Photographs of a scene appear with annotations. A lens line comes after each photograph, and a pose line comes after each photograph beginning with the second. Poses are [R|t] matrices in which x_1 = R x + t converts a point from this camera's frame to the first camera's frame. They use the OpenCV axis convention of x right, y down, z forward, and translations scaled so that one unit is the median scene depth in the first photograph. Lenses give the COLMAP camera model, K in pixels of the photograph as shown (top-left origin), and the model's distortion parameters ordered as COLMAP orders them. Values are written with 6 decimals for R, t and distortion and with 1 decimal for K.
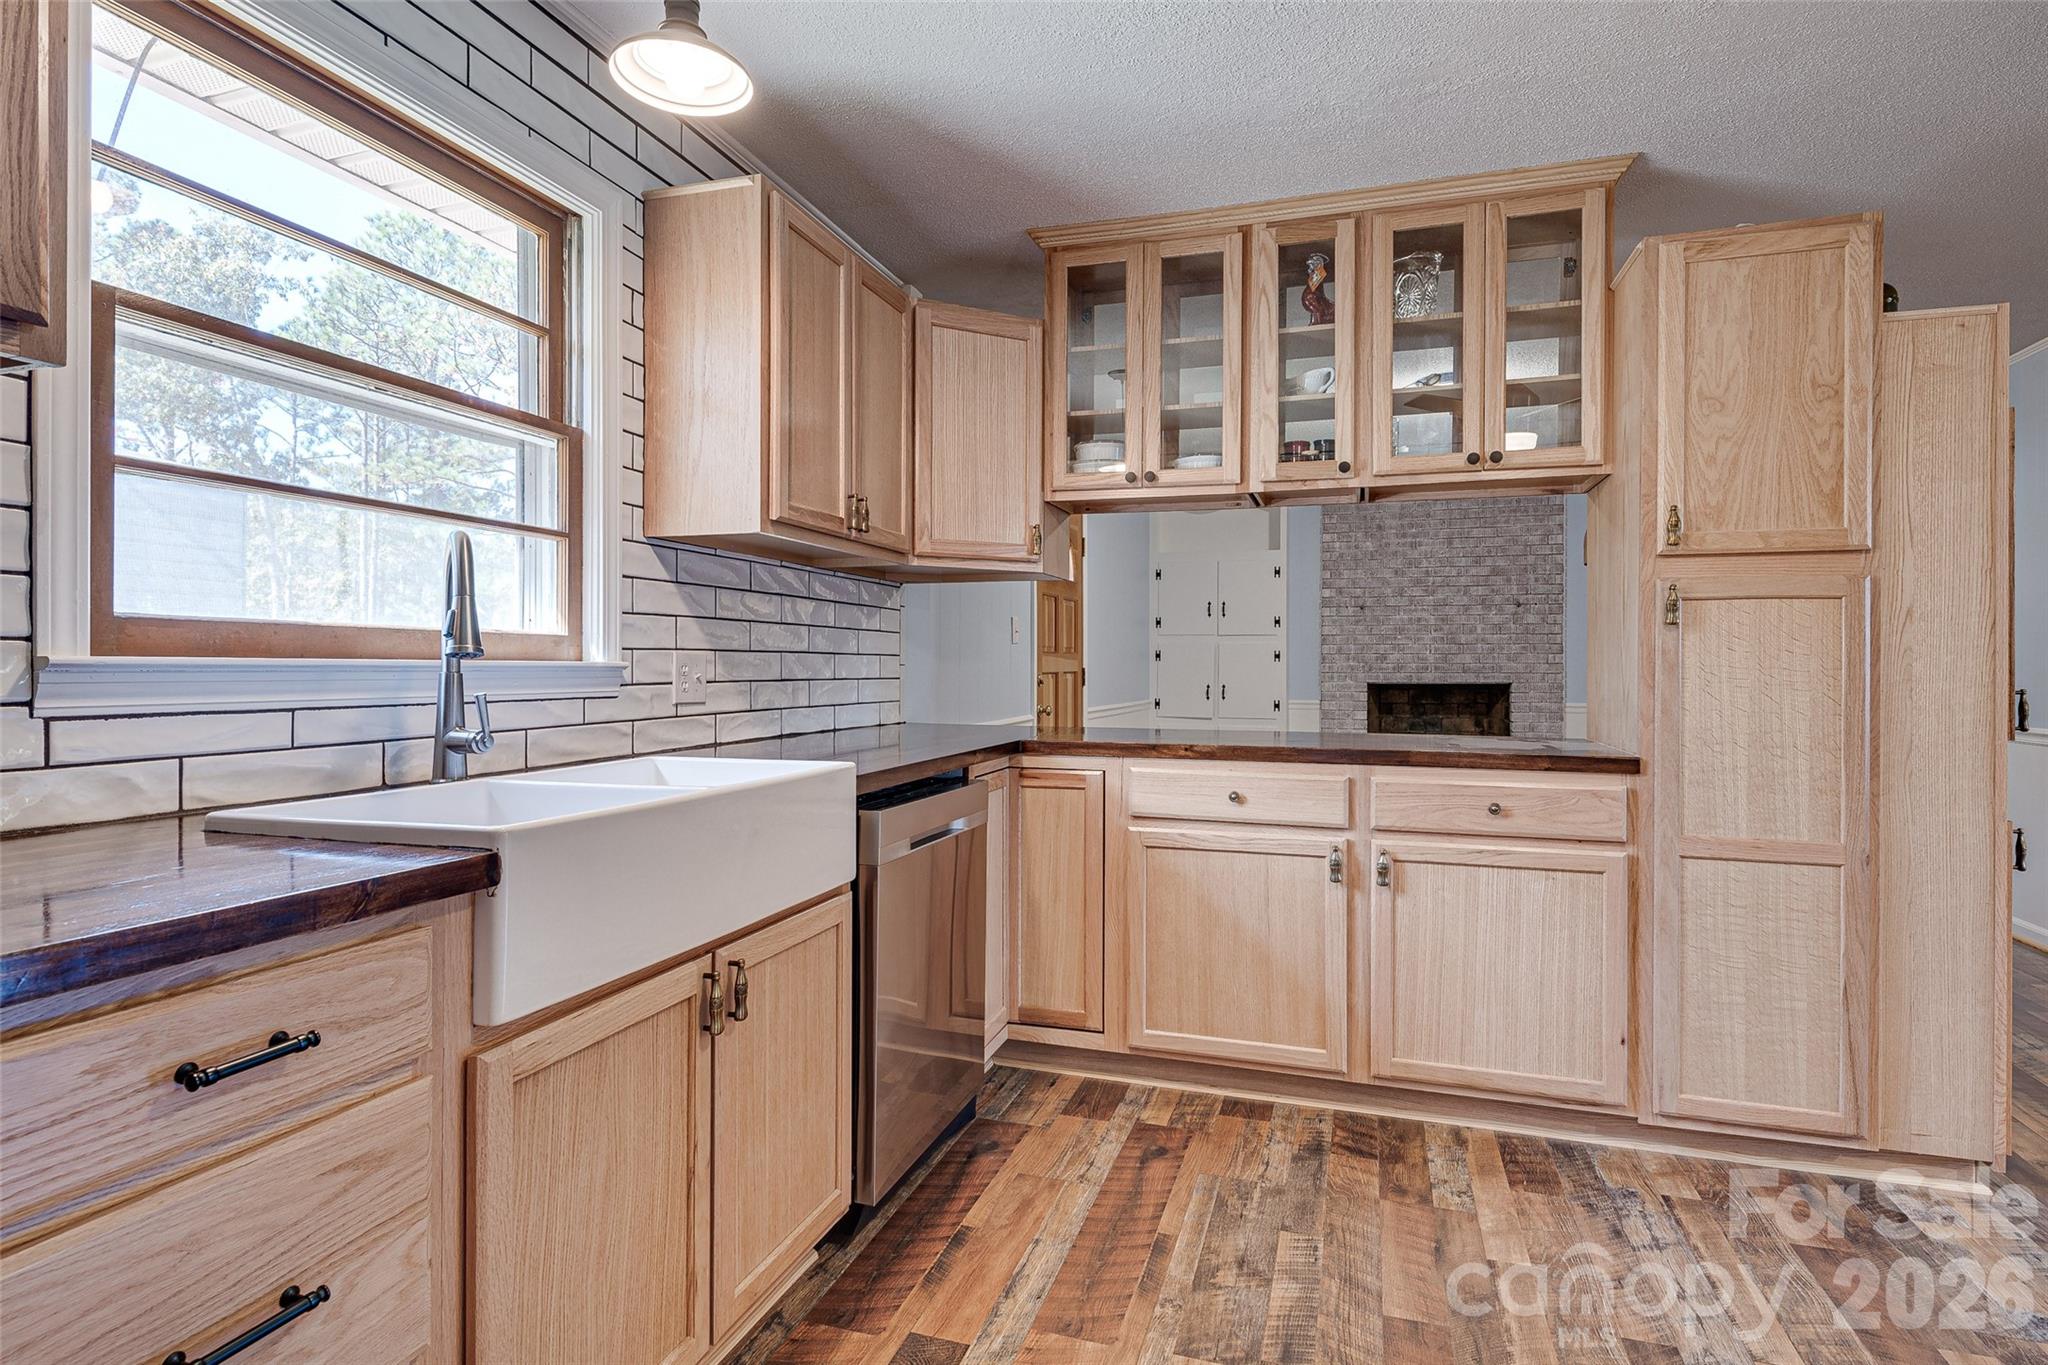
lens RADIAL K [[1043.2, 0, 1026.9], [0, 1043.2, 667.5], [0, 0, 1]] dist [0.020238, -0.013383]
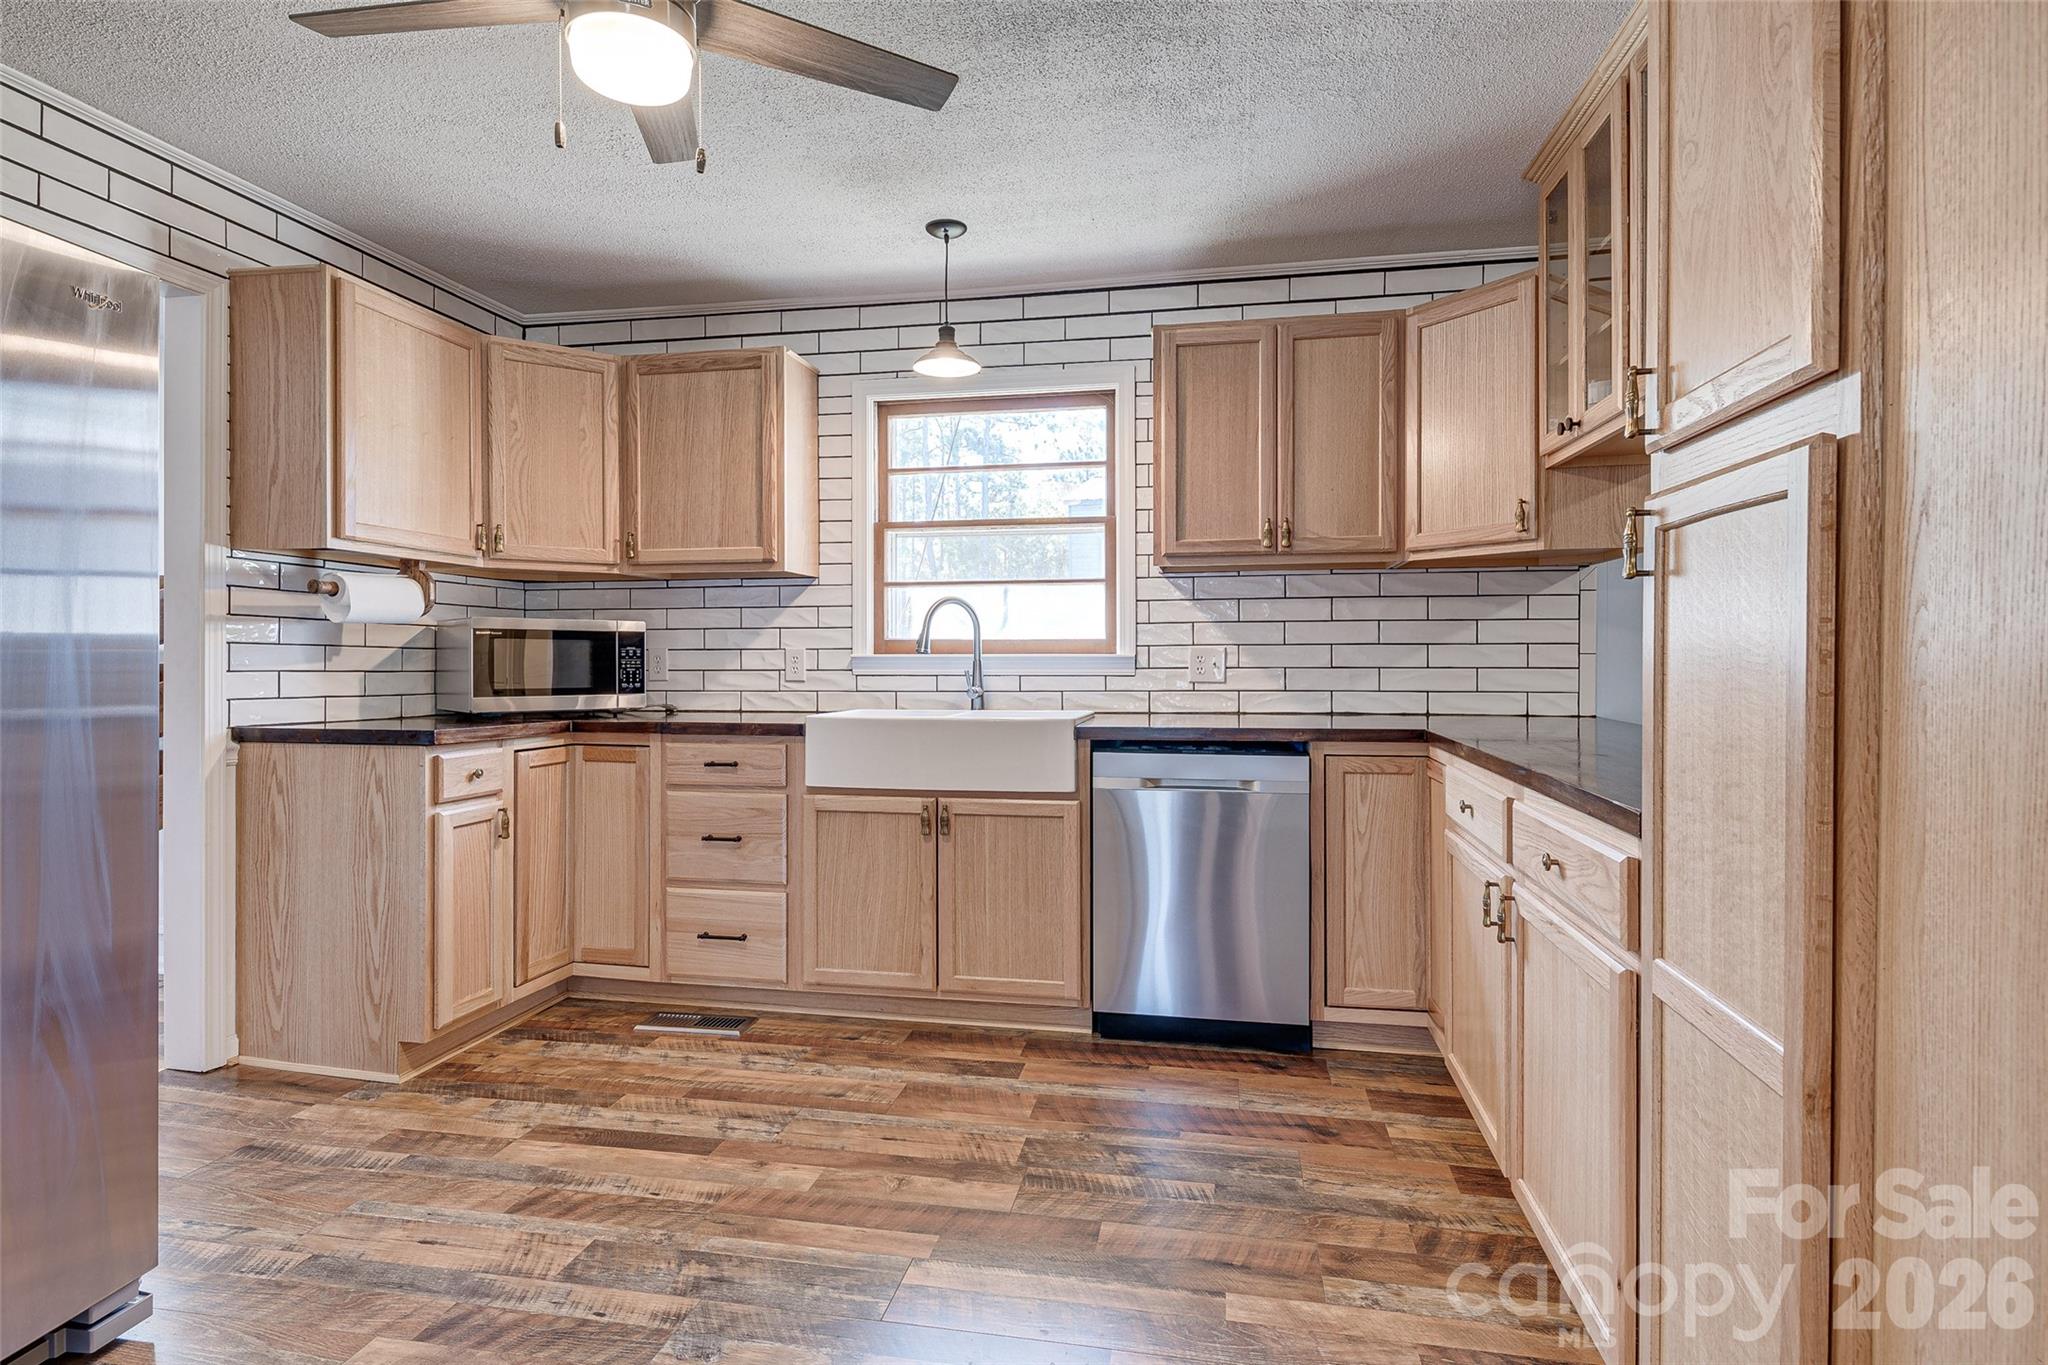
lens RADIAL K [[1043.2, 0, 1026.9], [0, 1043.2, 667.5], [0, 0, 1]] dist [0.020238, -0.013383]
pose [[0.121403, 0.007875, -0.992572, 1.128811], [0.000881, 0.999967, 0.008042, 0.002197], [0.992603, -0.001851, 0.121392, 0.604507]]
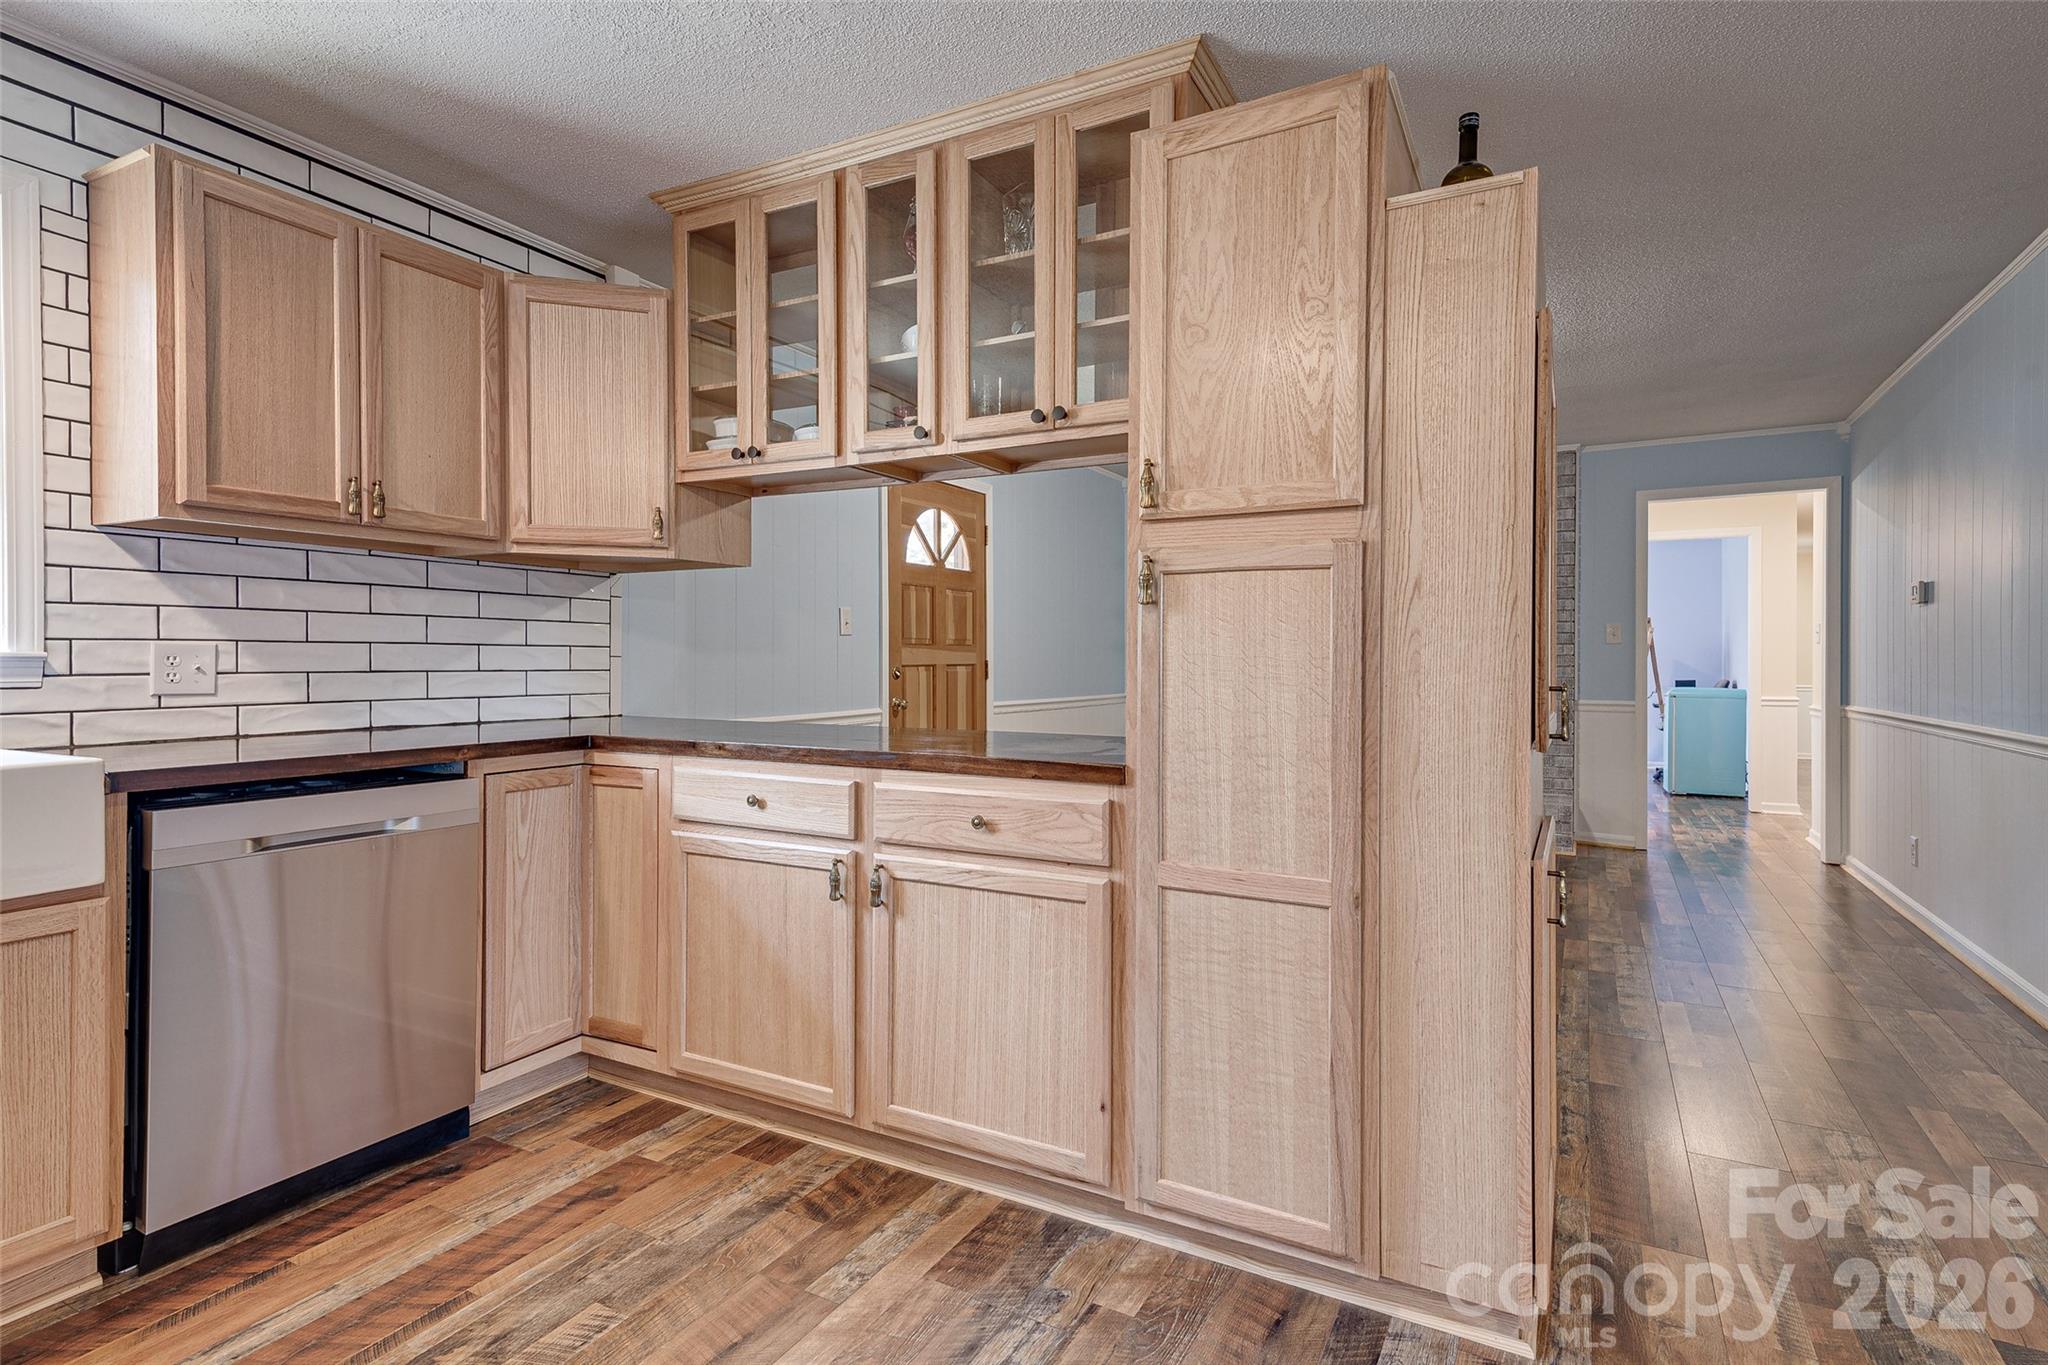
lens RADIAL K [[1016.3, 0, 1027.7], [0, 1016.3, 665.4], [0, 0, 1]] dist [0.035616, -0.010881]
pose [[0.982781, 0.000207, -0.184773, 0.667452], [0.000241, 0.999997, 0.002403, 0.004943], [0.184773, -0.002406, 0.982778, 0.198391]]
